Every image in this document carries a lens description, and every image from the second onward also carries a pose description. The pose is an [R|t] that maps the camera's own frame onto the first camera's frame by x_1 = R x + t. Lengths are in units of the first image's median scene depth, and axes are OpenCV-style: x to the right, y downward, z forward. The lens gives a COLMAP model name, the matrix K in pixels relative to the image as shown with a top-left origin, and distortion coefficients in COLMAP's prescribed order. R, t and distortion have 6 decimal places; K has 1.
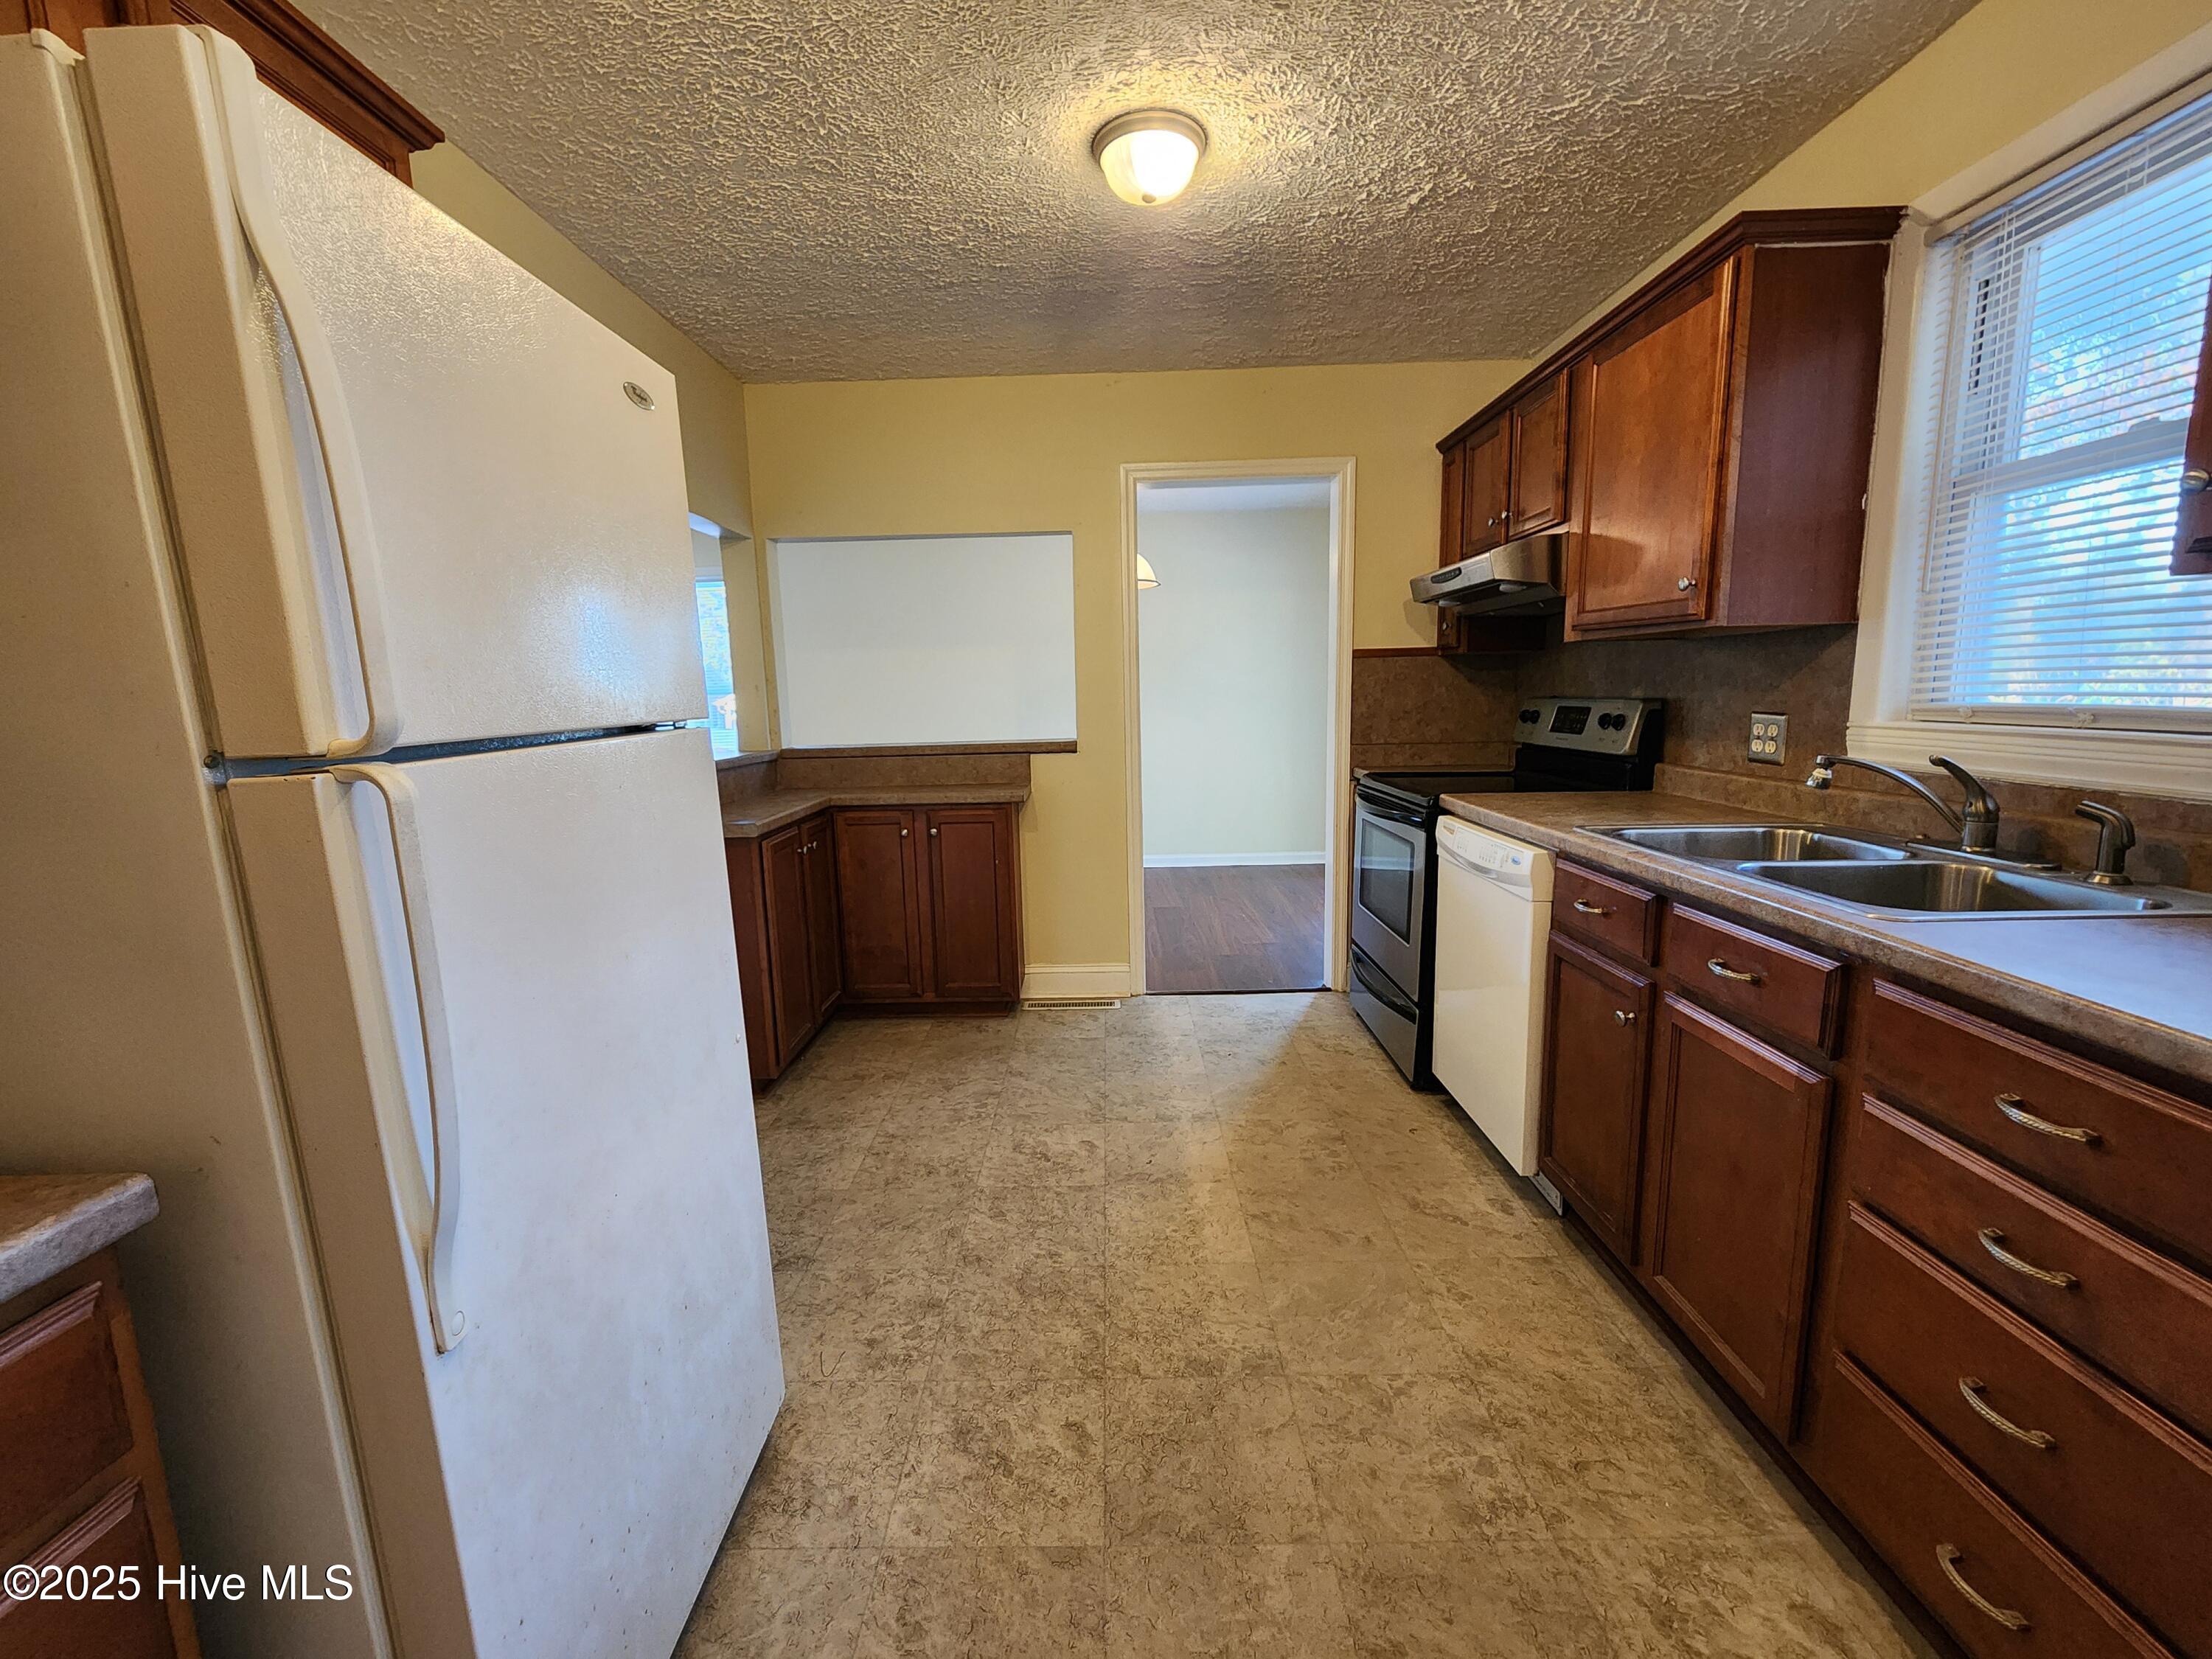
lens RADIAL K [[911.0, 0, 1099.9], [0, 911.0, 839.2], [0, 0, 1]] dist [0.000053, 0.000212]
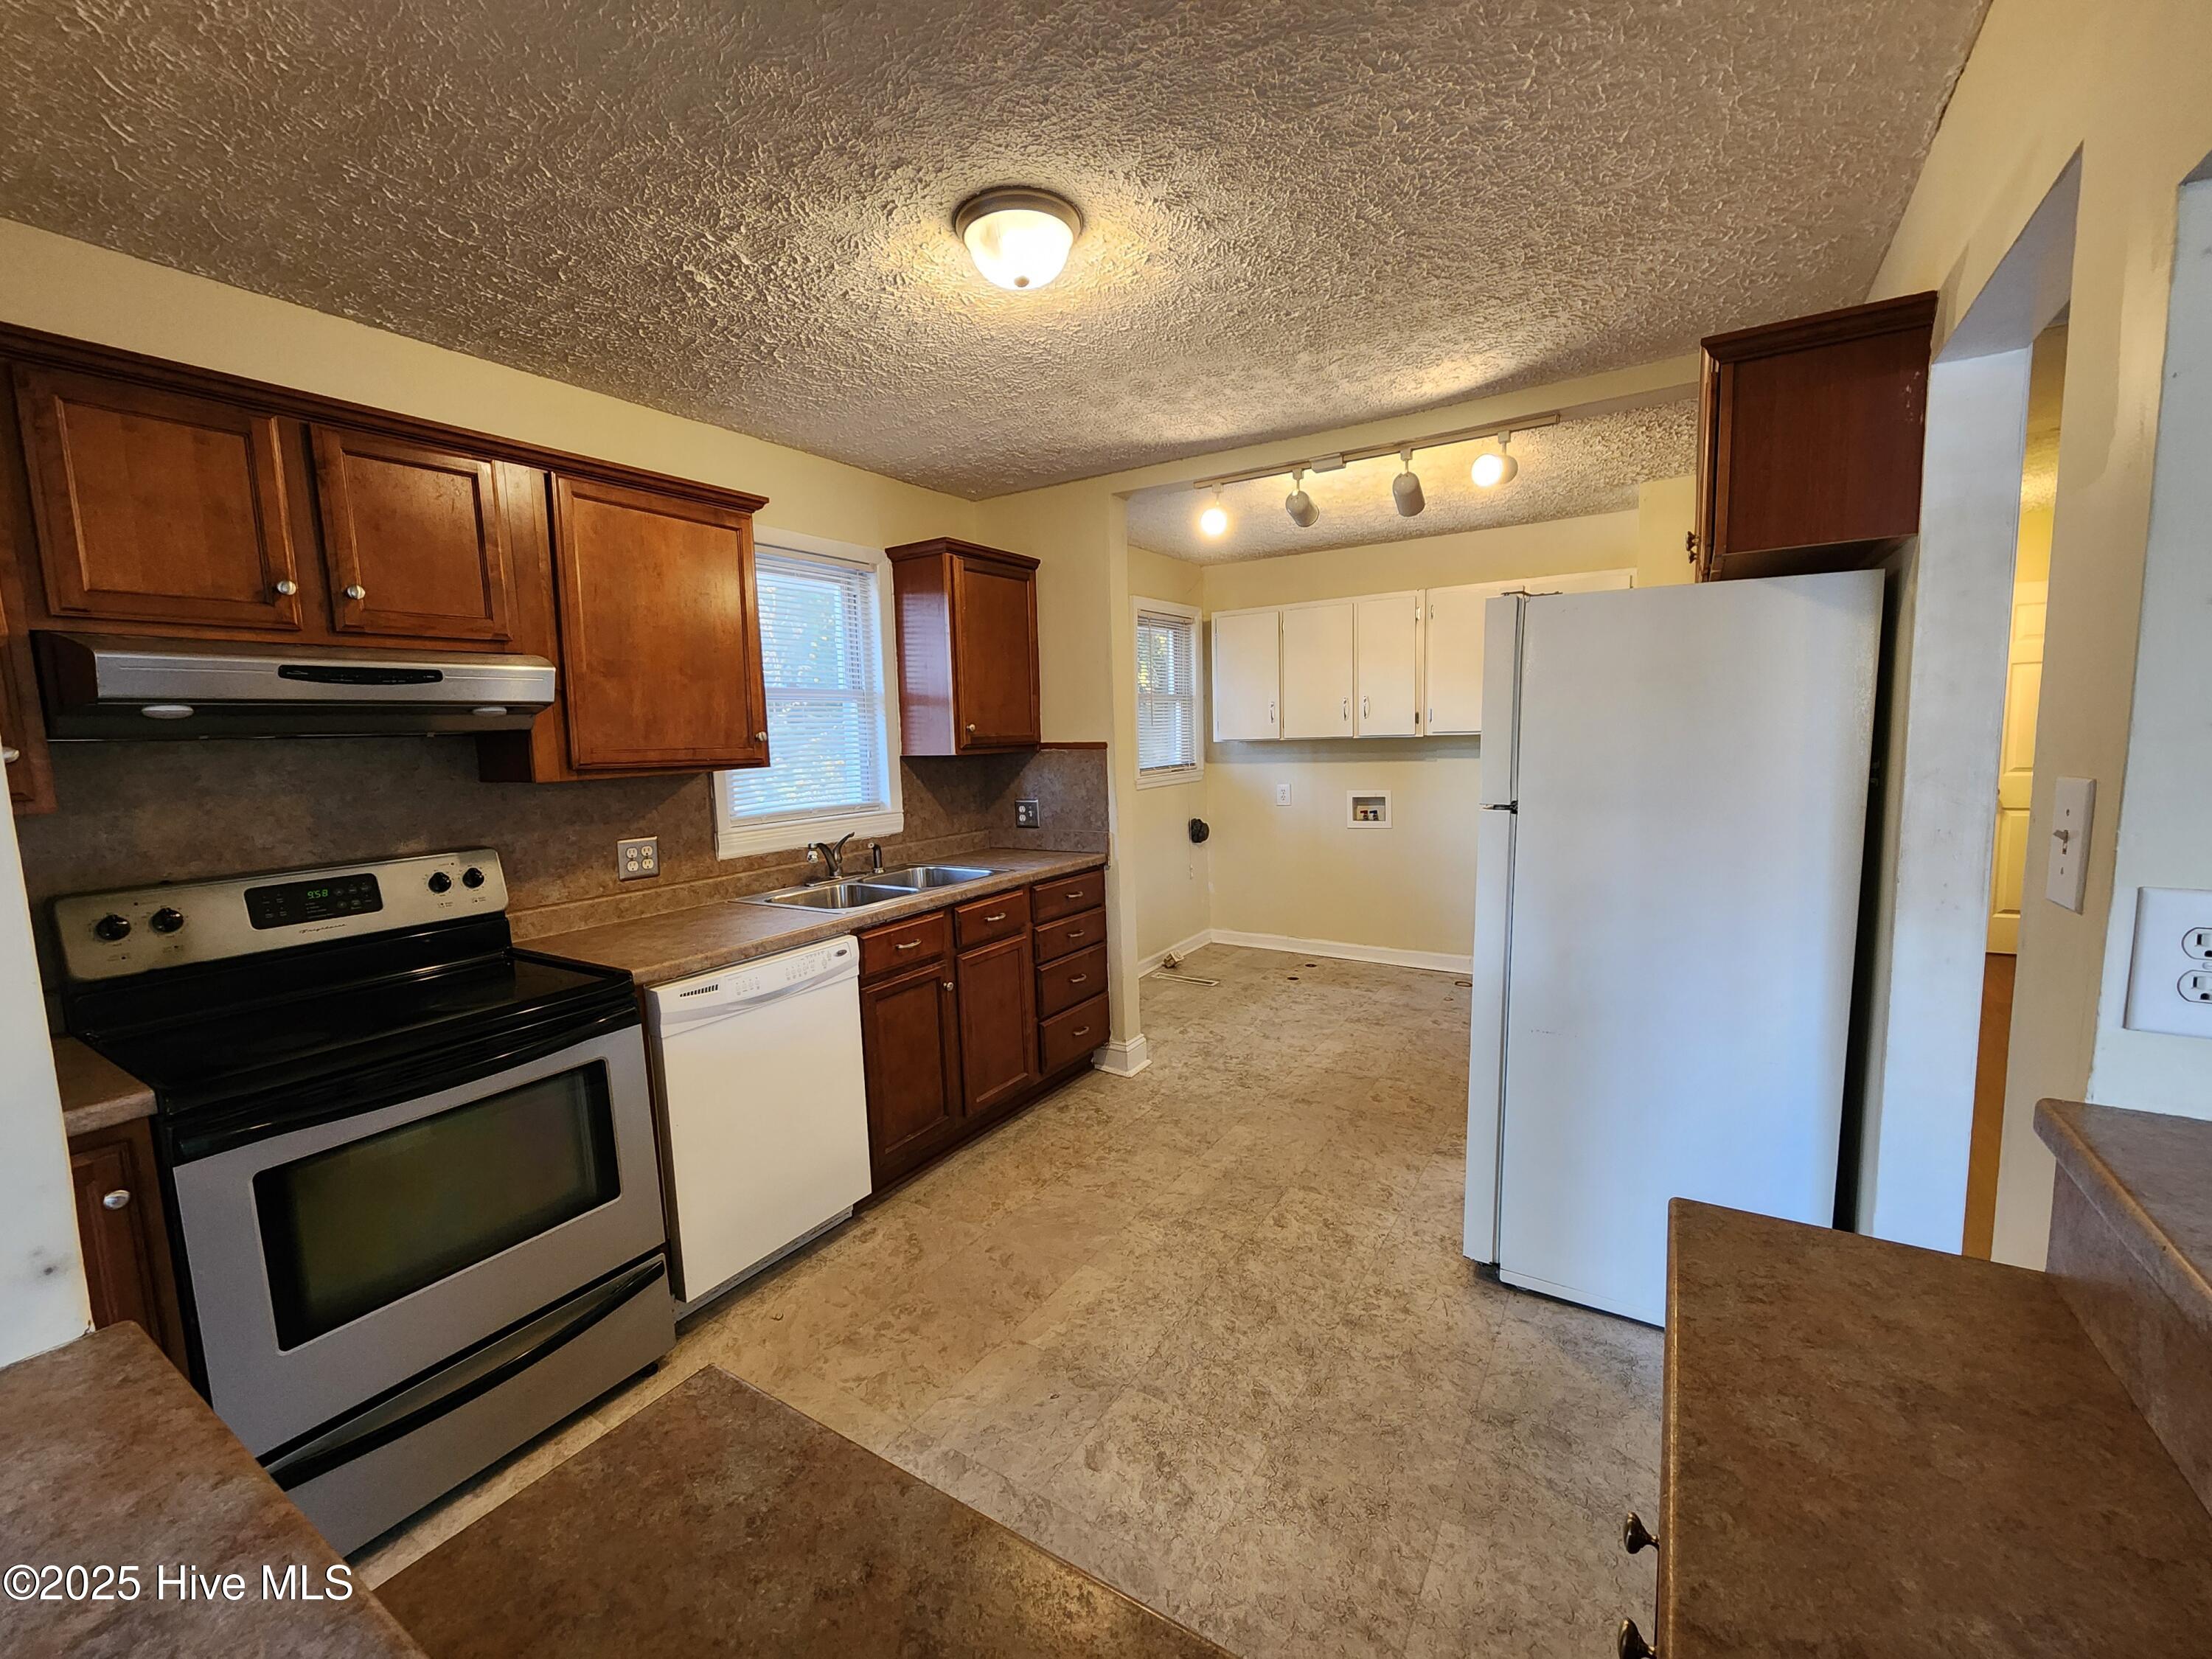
lens RADIAL K [[911.0, 0, 1094.3], [0, 911.0, 834.2], [0, 0, 1]] dist [0.000053, 0.000212]
pose [[-0.844377, -0.008915, 0.535675, -0.500277], [0.138885, 0.962038, 0.234933, -0.384805], [-0.517434, 0.272770, -0.811085, 1.858495]]
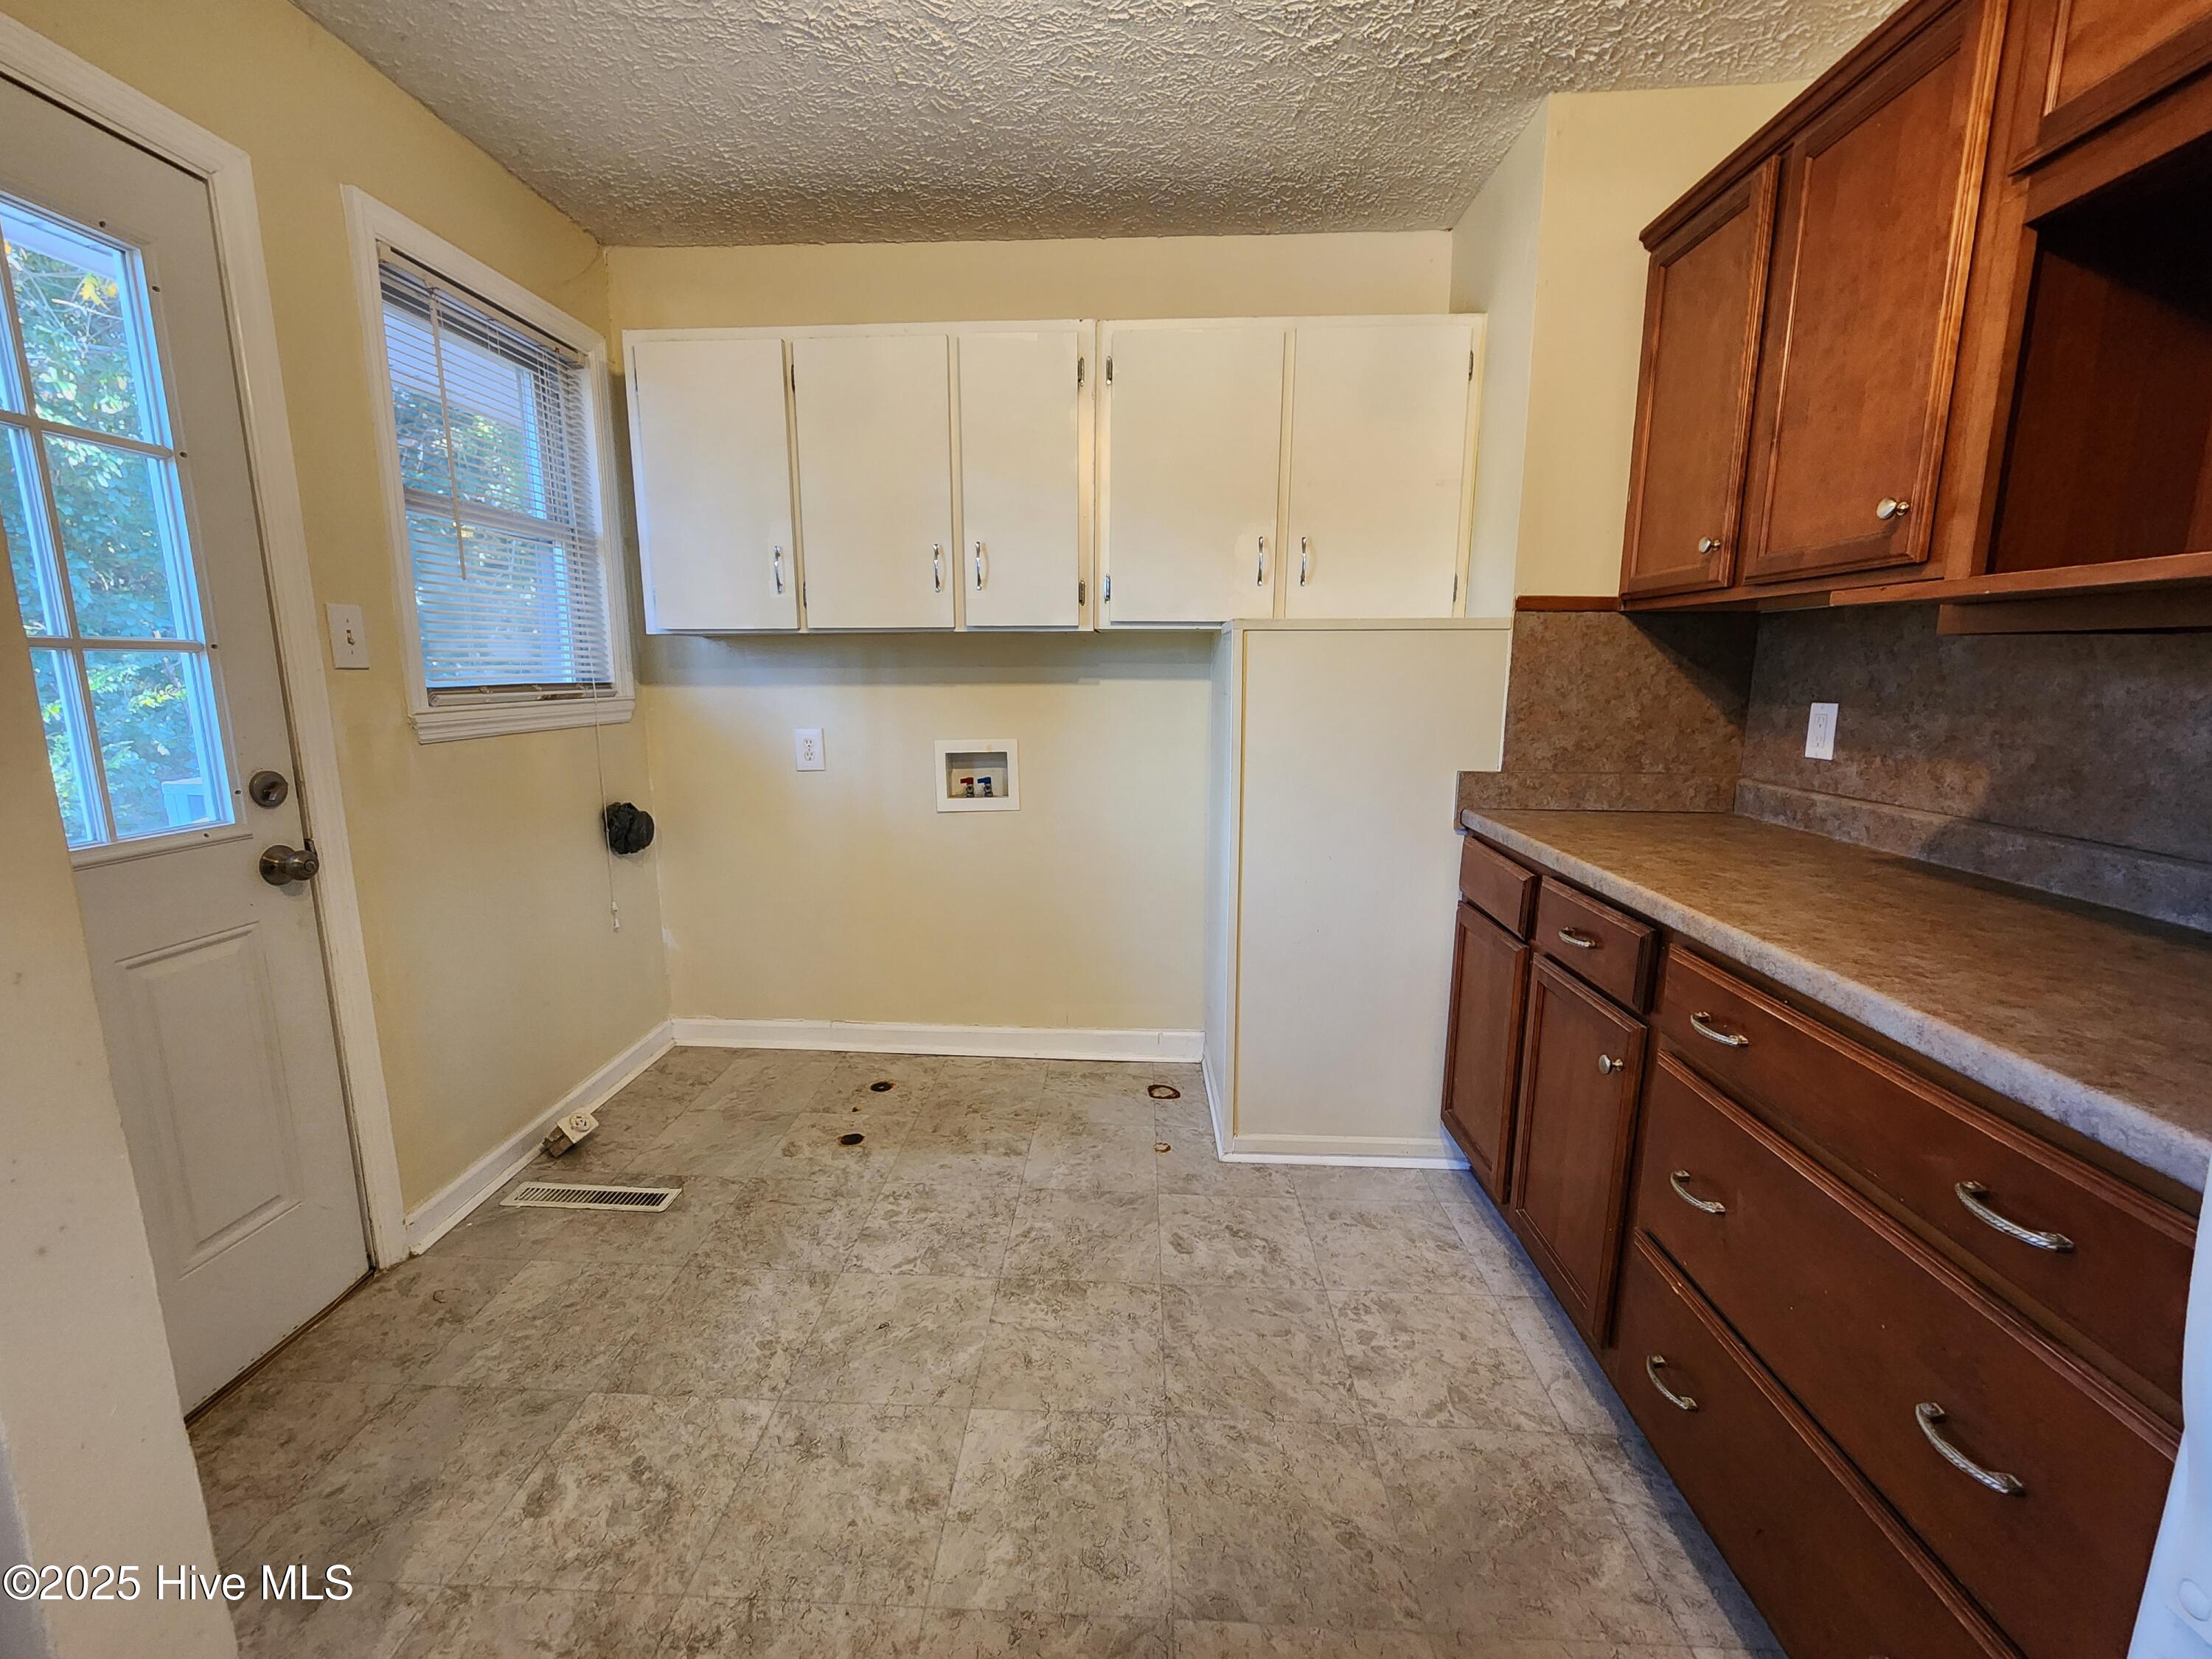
lens RADIAL K [[911.0, 0, 1086.7], [0, 911.0, 827.1], [0, 0, 1]] dist [0.000053, 0.000212]
pose [[-0.998466, 0.018917, 0.052038, -0.116034], [0.034844, 0.945074, 0.324994, -0.164792], [-0.043032, 0.326308, -0.944283, 0.914227]]
